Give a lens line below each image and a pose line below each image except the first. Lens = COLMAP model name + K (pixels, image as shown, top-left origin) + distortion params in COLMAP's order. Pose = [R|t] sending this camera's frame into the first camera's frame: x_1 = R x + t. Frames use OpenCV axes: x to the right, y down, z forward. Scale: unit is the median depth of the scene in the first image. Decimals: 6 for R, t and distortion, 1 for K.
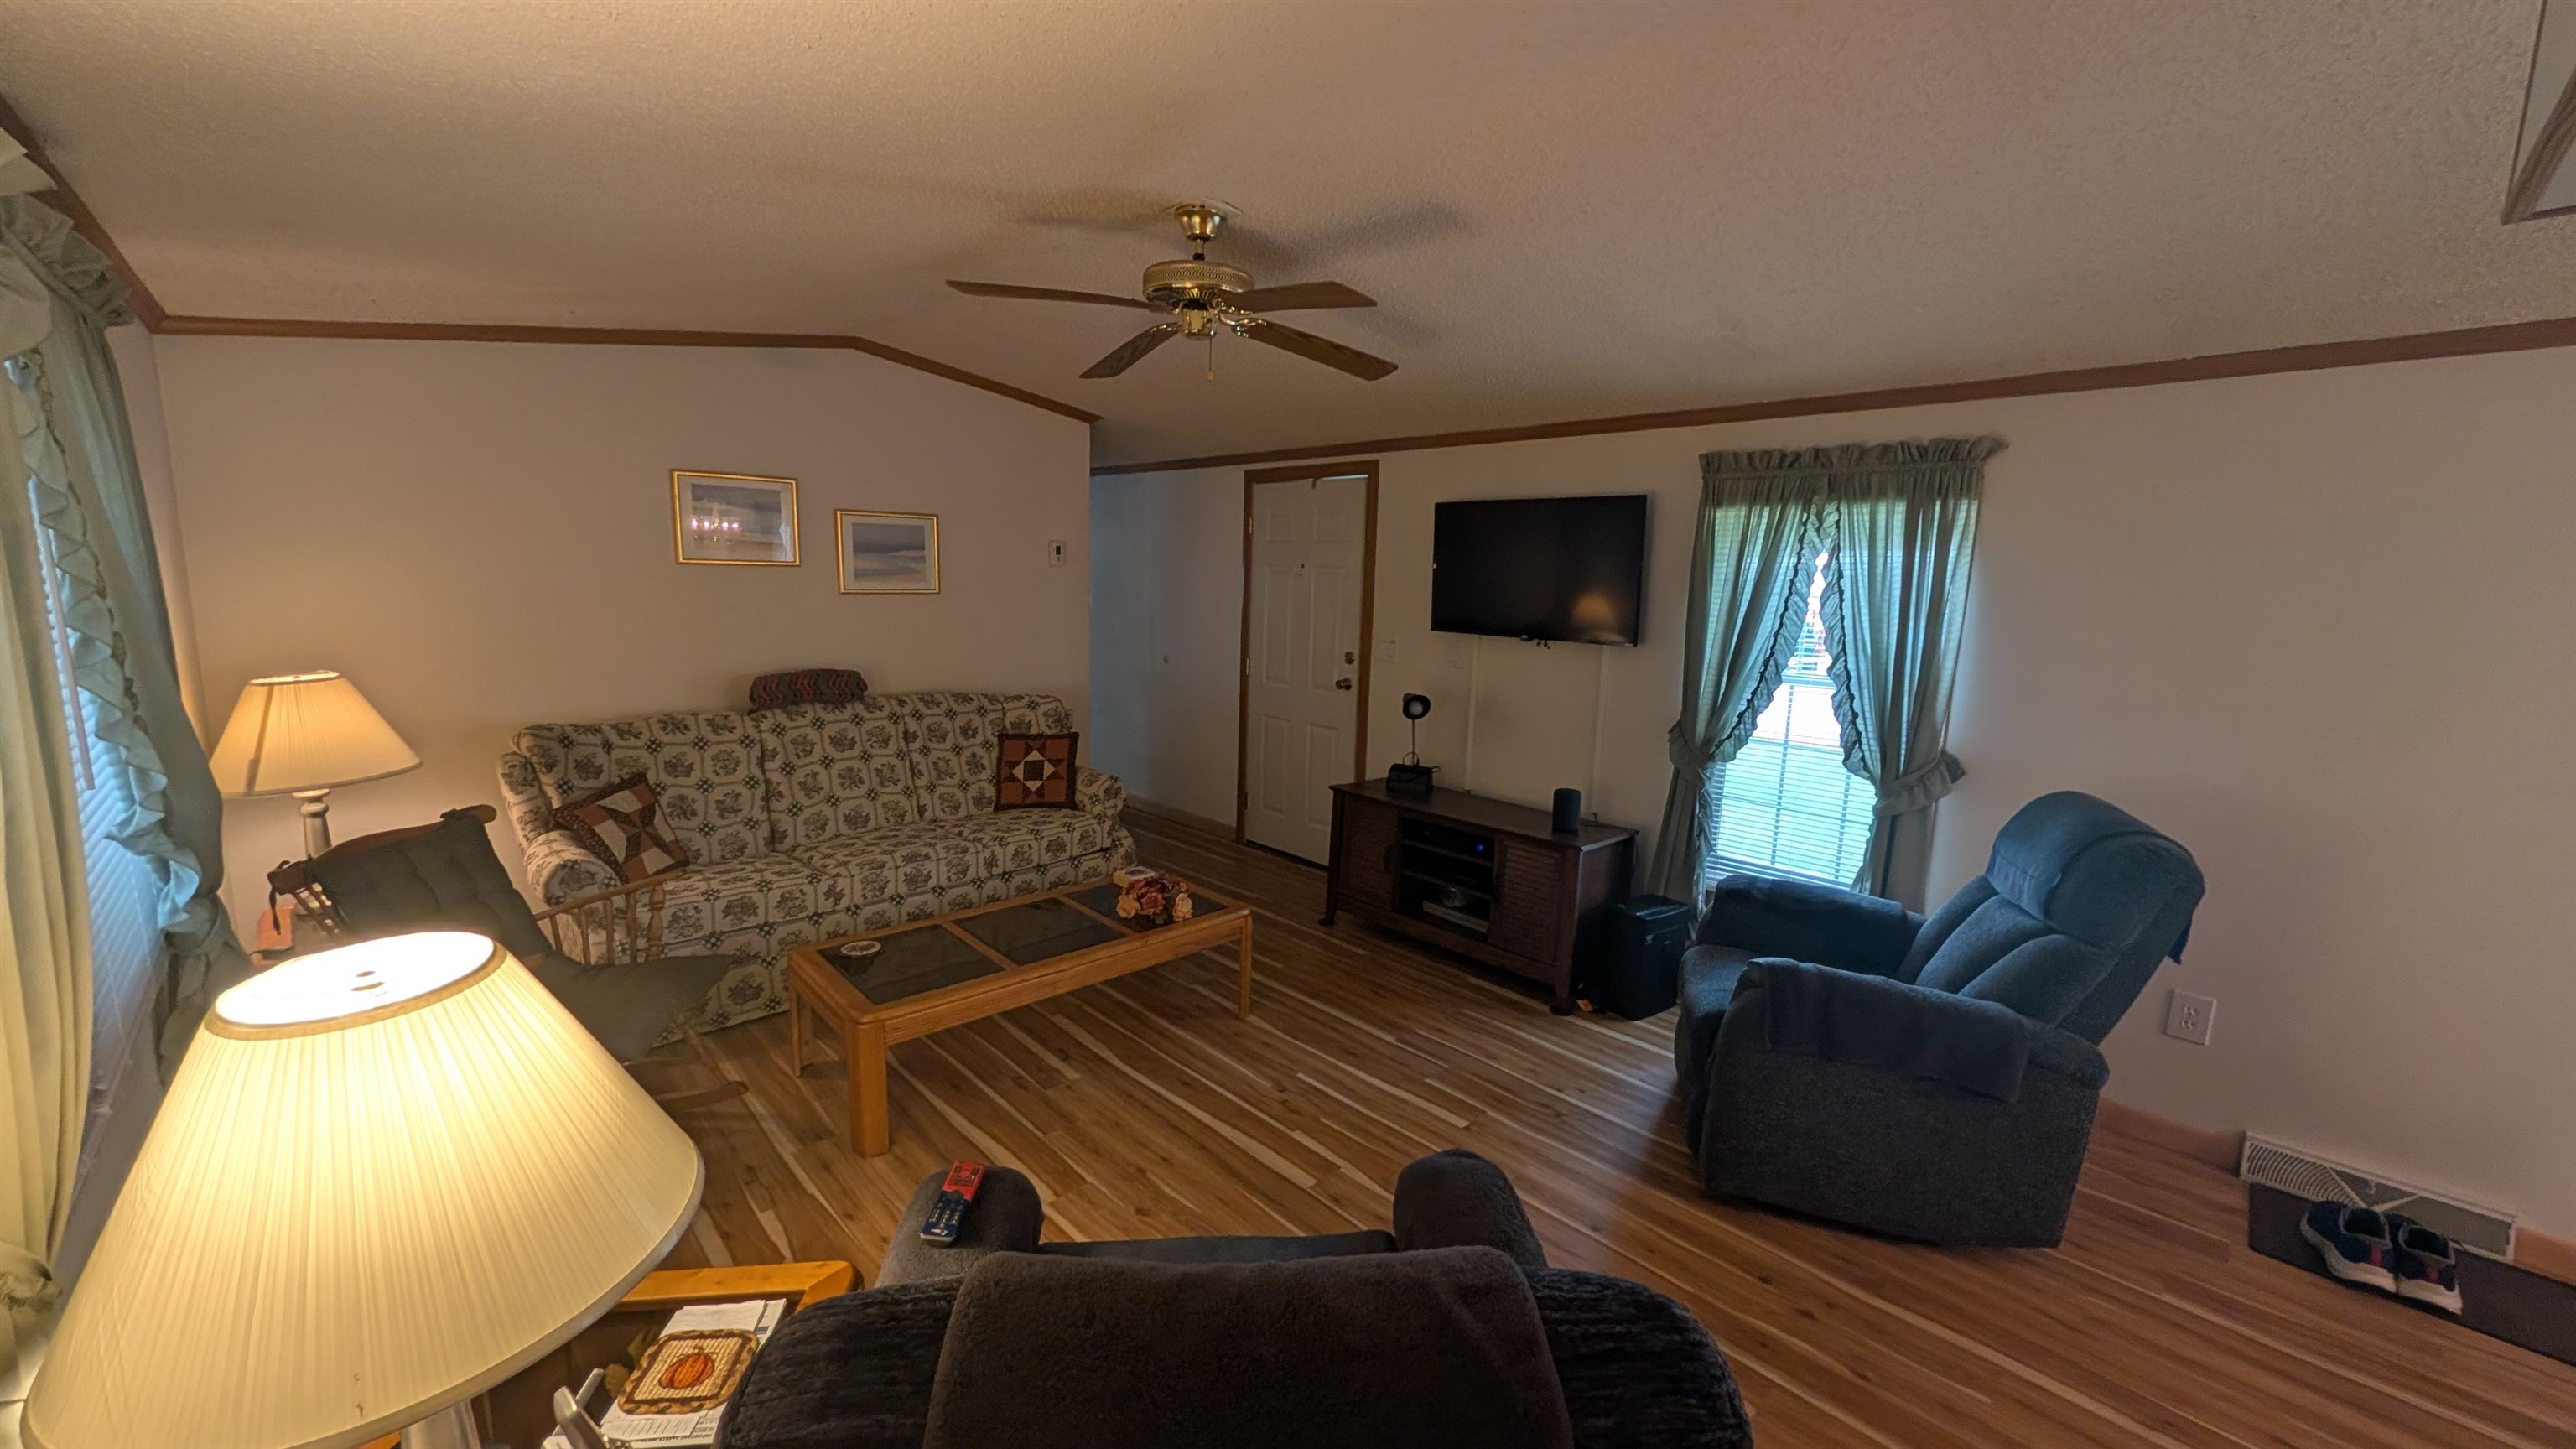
lens RADIAL K [[970.5, 0, 1300.3], [0, 970.5, 716.5], [0, 0, 1]] dist [0.002045, 0.000369]
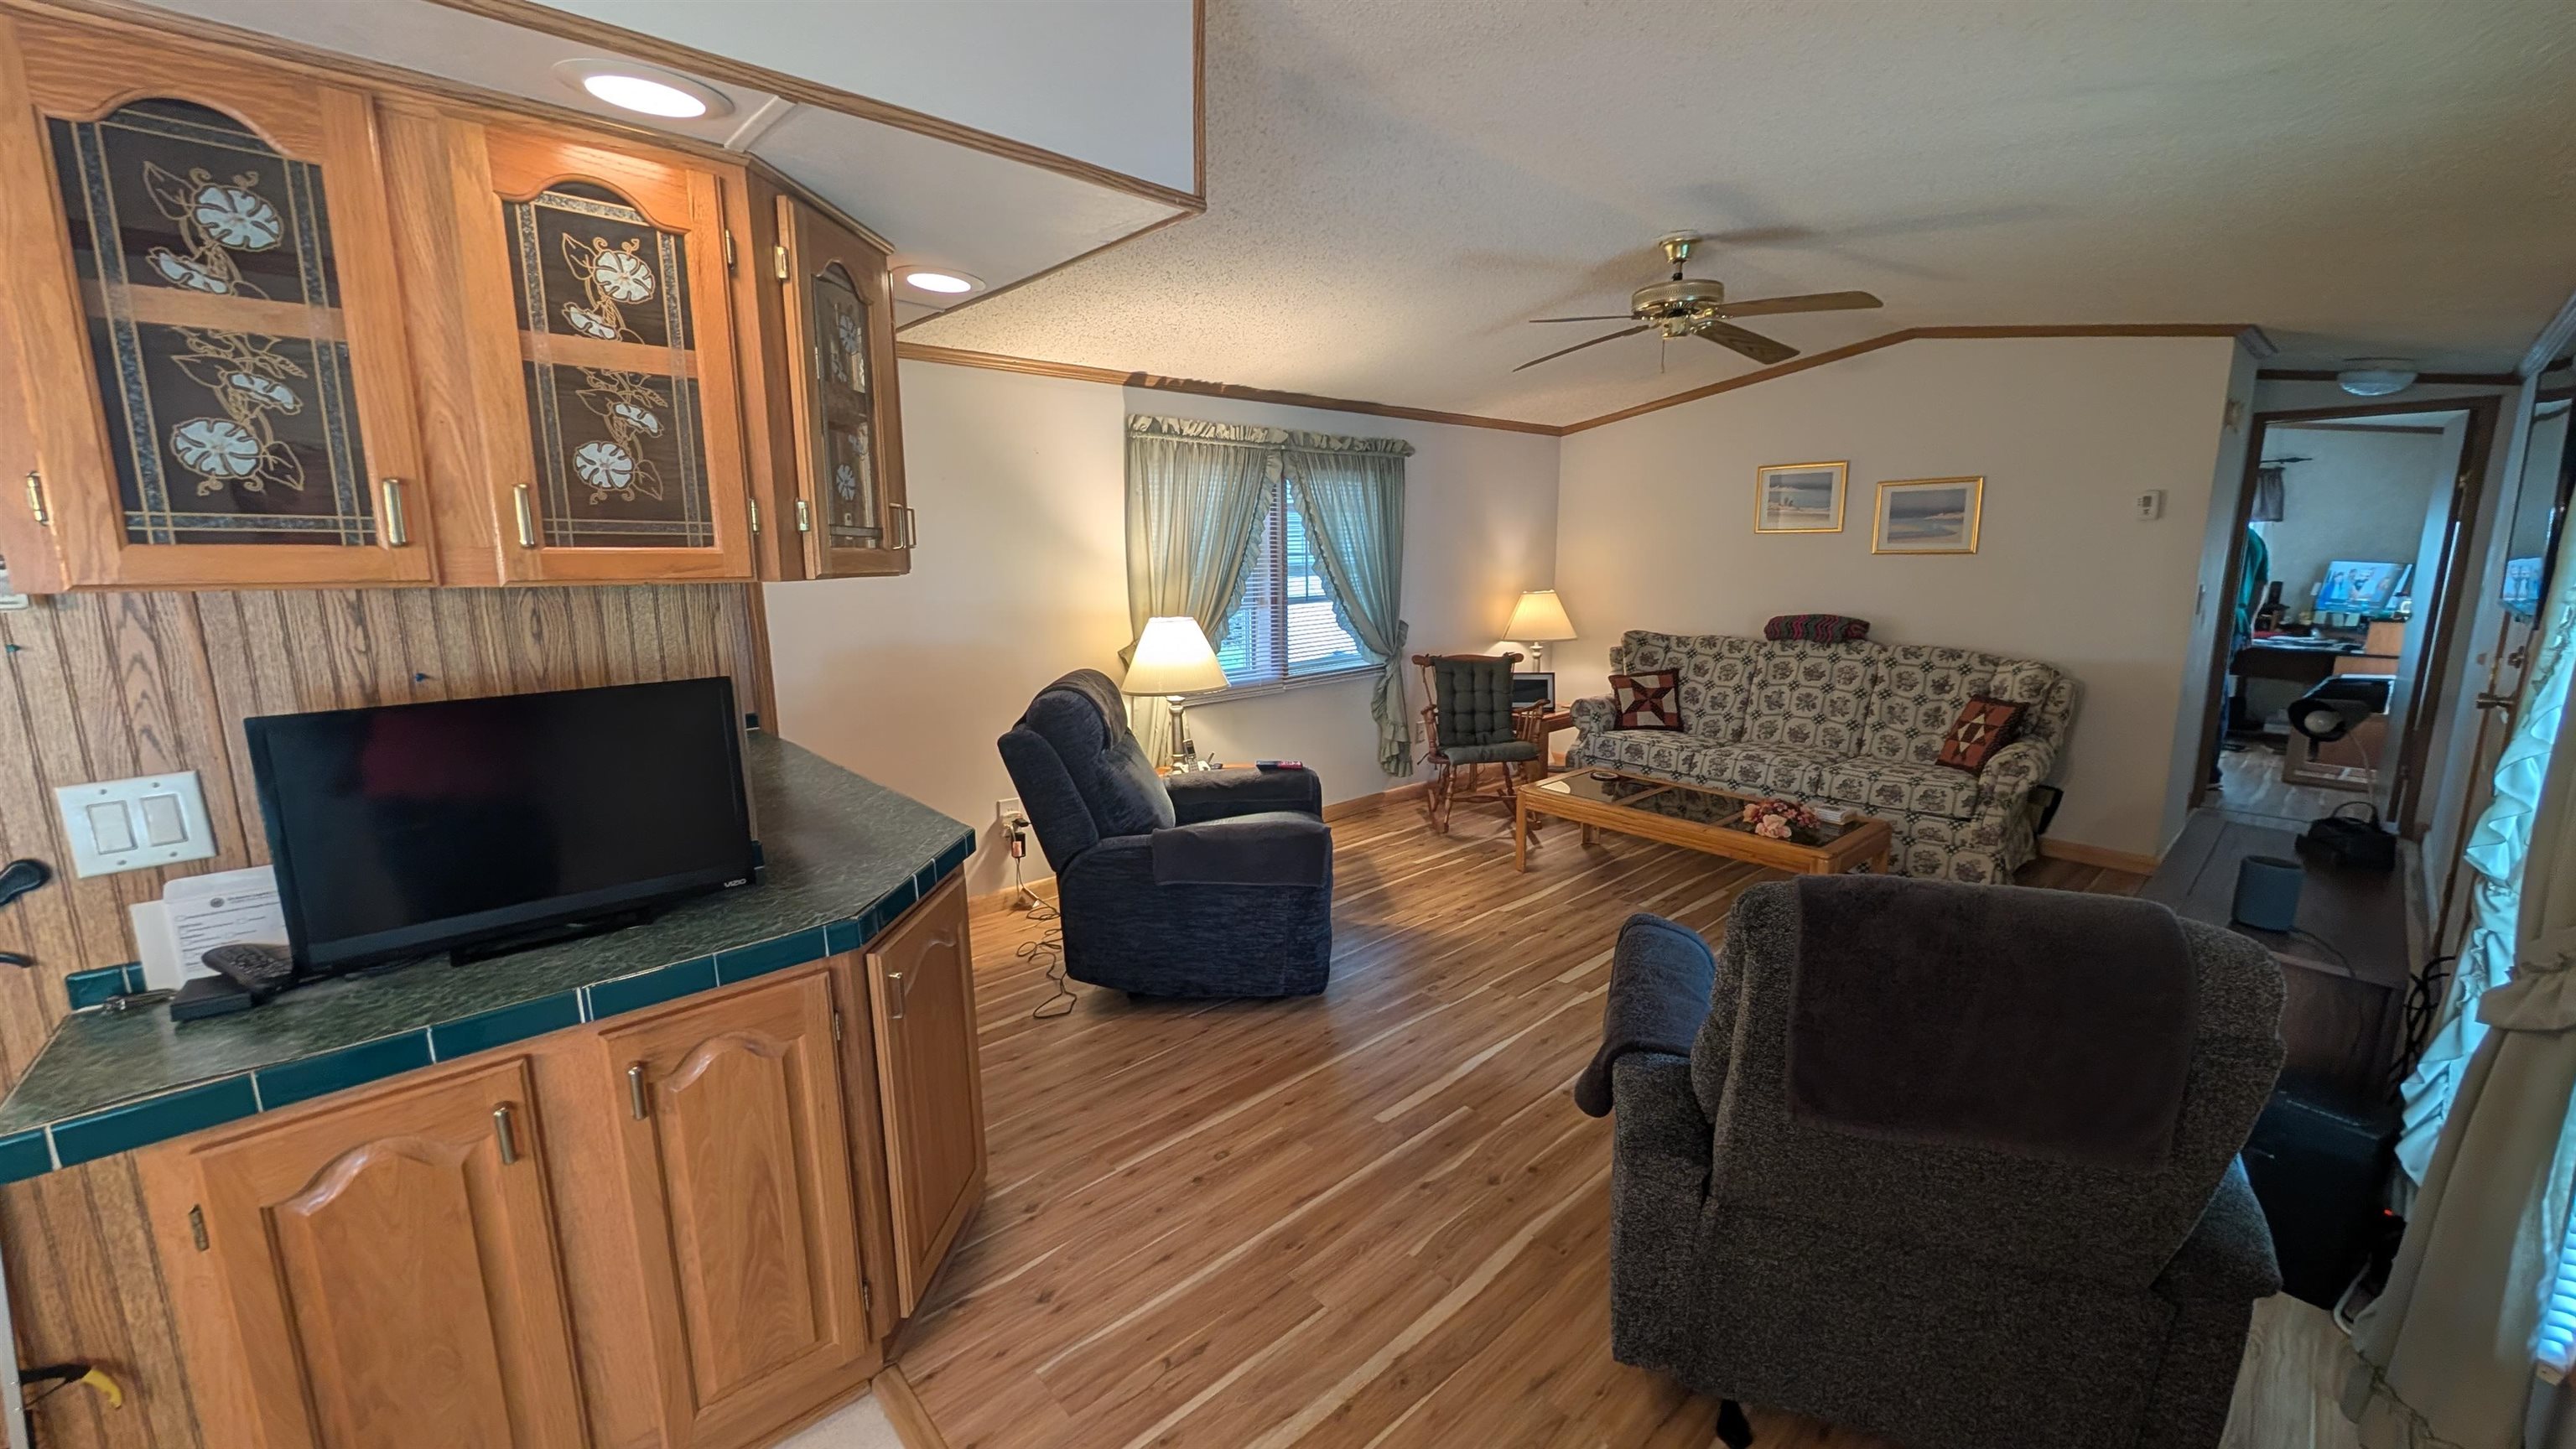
lens RADIAL K [[970.5, 0, 1300.3], [0, 970.5, 716.5], [0, 0, 1]] dist [0.002045, 0.000369]
pose [[-0.031008, 0.147202, -0.988620, 0.801914], [-0.141082, 0.978549, 0.150127, -0.013665], [0.989512, 0.144132, -0.009575, 0.380711]]
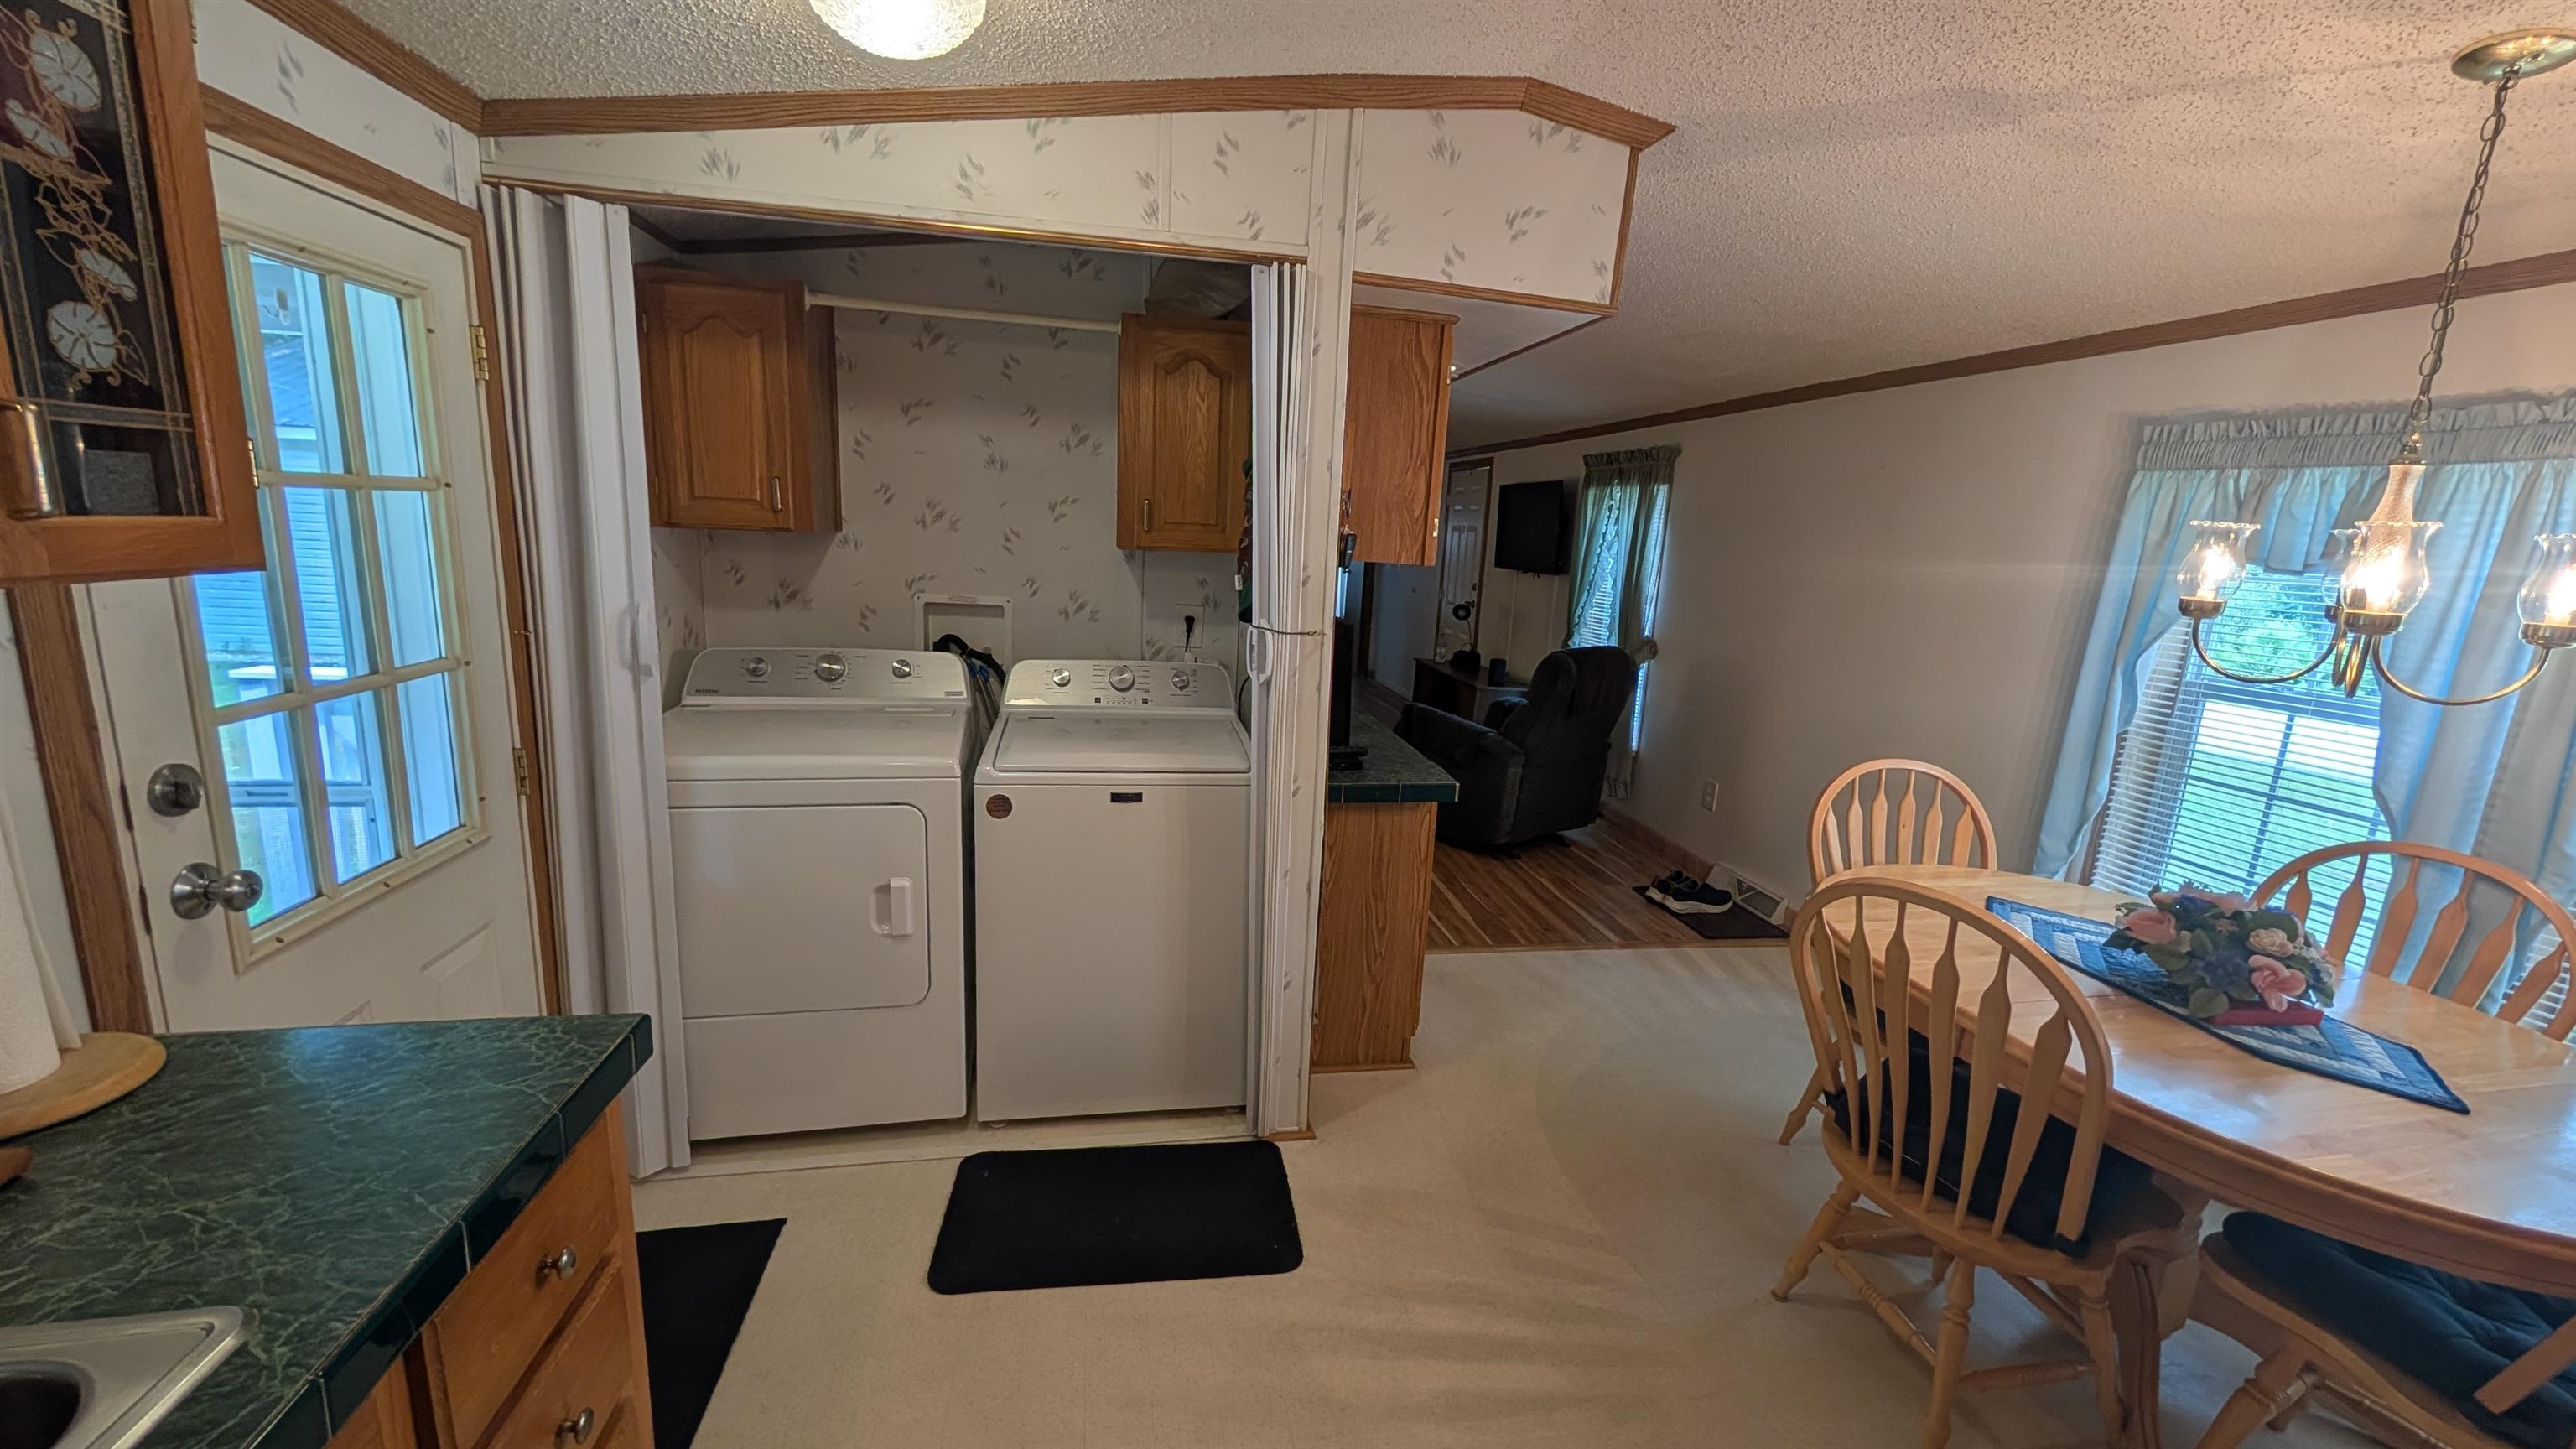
lens RADIAL K [[995.4, 0, 1288.0], [0, 995.4, 724.5], [0, 0, 1]] dist [0.000694, 0.000113]
pose [[0.834117, 0.123035, -0.537690, 0.847242], [-0.109261, 0.992344, 0.057574, 0.118201], [0.540657, 0.010725, 0.841175, -0.580558]]
